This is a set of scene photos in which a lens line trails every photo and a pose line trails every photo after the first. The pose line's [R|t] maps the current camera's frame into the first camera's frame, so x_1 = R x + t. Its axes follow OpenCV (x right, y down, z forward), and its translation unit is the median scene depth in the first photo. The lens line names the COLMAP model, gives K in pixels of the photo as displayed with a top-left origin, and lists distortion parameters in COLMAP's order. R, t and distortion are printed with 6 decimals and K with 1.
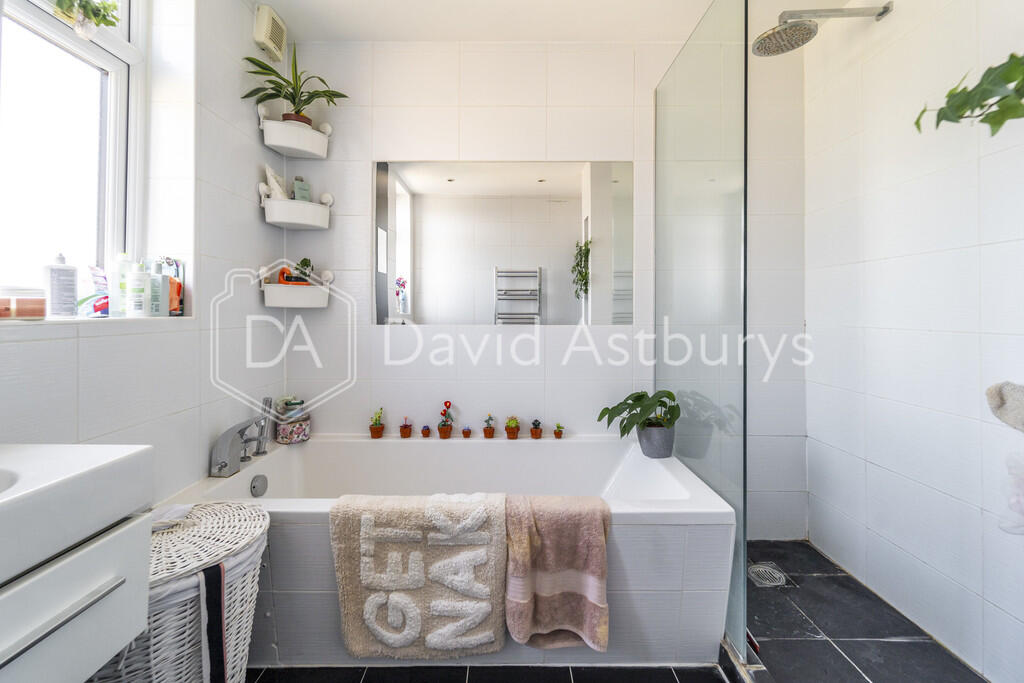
lens RADIAL K [[427.3, 0, 512.8], [0, 427.3, 305.3], [0, 0, 1]] dist [0.007768, -0.002572]
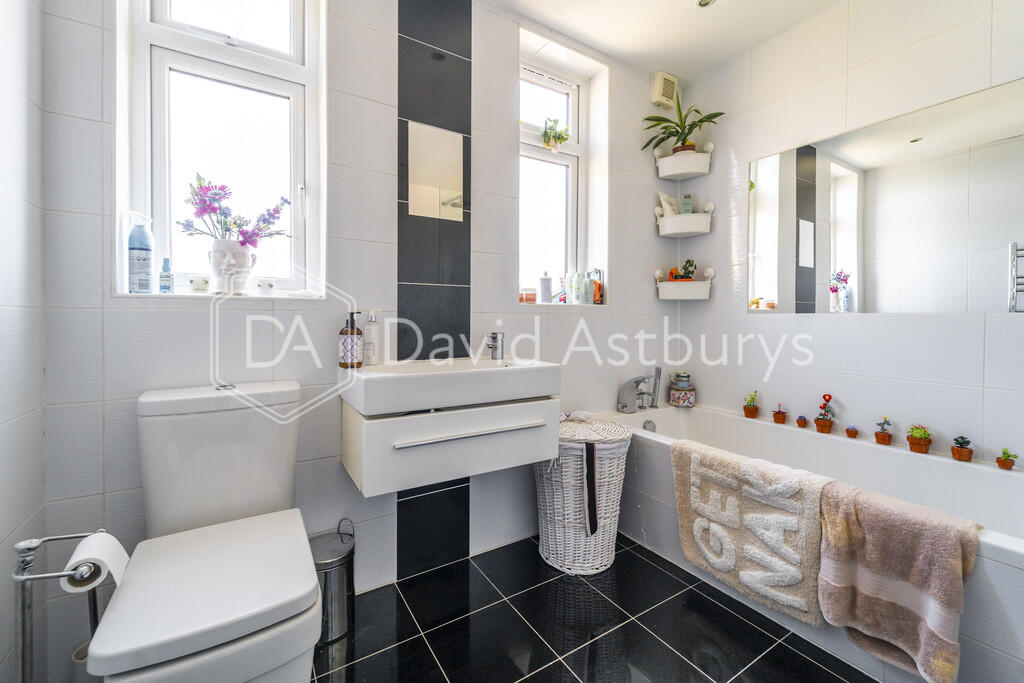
lens RADIAL K [[427.3, 0, 512.8], [0, 427.3, 305.3], [0, 0, 1]] dist [0.007768, -0.002572]
pose [[0.528930, -0.024357, -0.848316, 0.421230], [0.010690, 0.999700, -0.022039, 0.063468], [0.848598, 0.002589, 0.529032, -0.119726]]
